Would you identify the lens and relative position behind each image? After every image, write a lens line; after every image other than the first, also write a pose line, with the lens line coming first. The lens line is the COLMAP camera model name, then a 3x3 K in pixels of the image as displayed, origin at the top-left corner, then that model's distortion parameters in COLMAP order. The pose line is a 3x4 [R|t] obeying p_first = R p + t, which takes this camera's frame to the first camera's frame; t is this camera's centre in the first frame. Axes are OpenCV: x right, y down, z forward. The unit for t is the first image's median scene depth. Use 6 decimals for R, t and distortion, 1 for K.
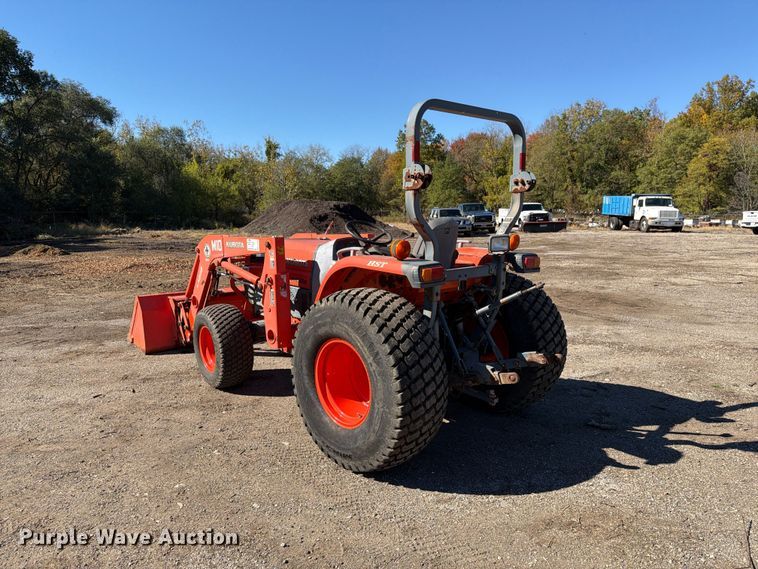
lens RADIAL K [[546.9, 0, 380.6], [0, 546.9, 299.9], [0, 0, 1]] dist [-0.002806, -0.002340]
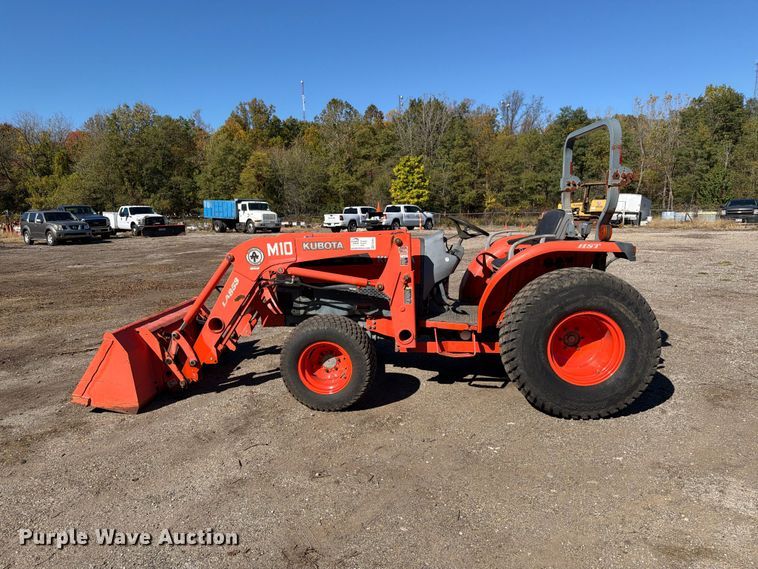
lens RADIAL K [[534.7, 0, 369.6], [0, 534.7, 294.6], [0, 0, 1]] dist [0.131086, -0.174933]
pose [[0.704212, -0.110223, 0.701382, -0.134545], [0.122277, 0.991943, 0.033114, -0.007037], [-0.699381, 0.062443, 0.712016, 0.055750]]
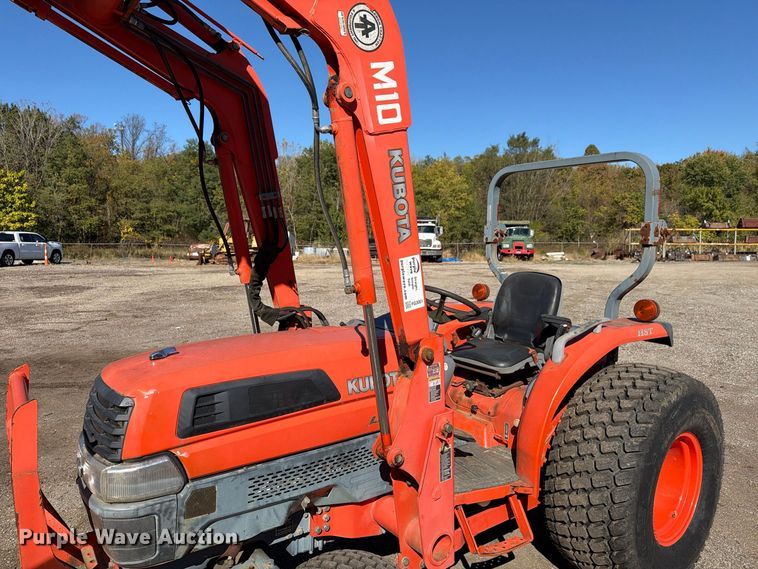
lens RADIAL K [[536.2, 0, 377.4], [0, 536.2, 289.4], [0, 0, 1]] dist [0.088458, -0.133116]
pose [[0.092814, -0.082182, 0.992286, -0.095242], [0.150746, 0.986260, 0.067583, -0.027780], [-0.984206, 0.143310, 0.103927, 0.146337]]
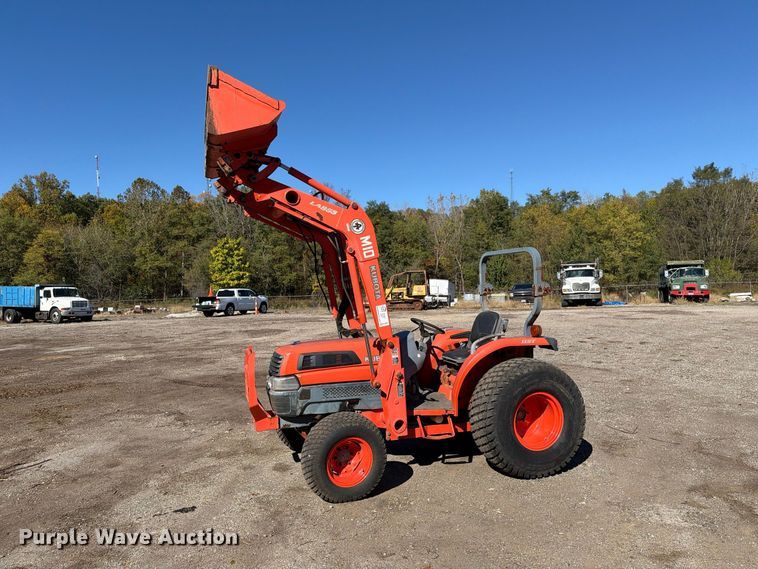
lens RADIAL K [[545.0, 0, 379.0], [0, 545.0, 284.5], [0, 0, 1]] dist [0.062537, -0.080698]
pose [[0.405144, 0.003238, 0.914247, -0.183616], [0.166627, 0.982984, -0.077321, -0.020278], [-0.898940, 0.183665, 0.397711, 0.082065]]
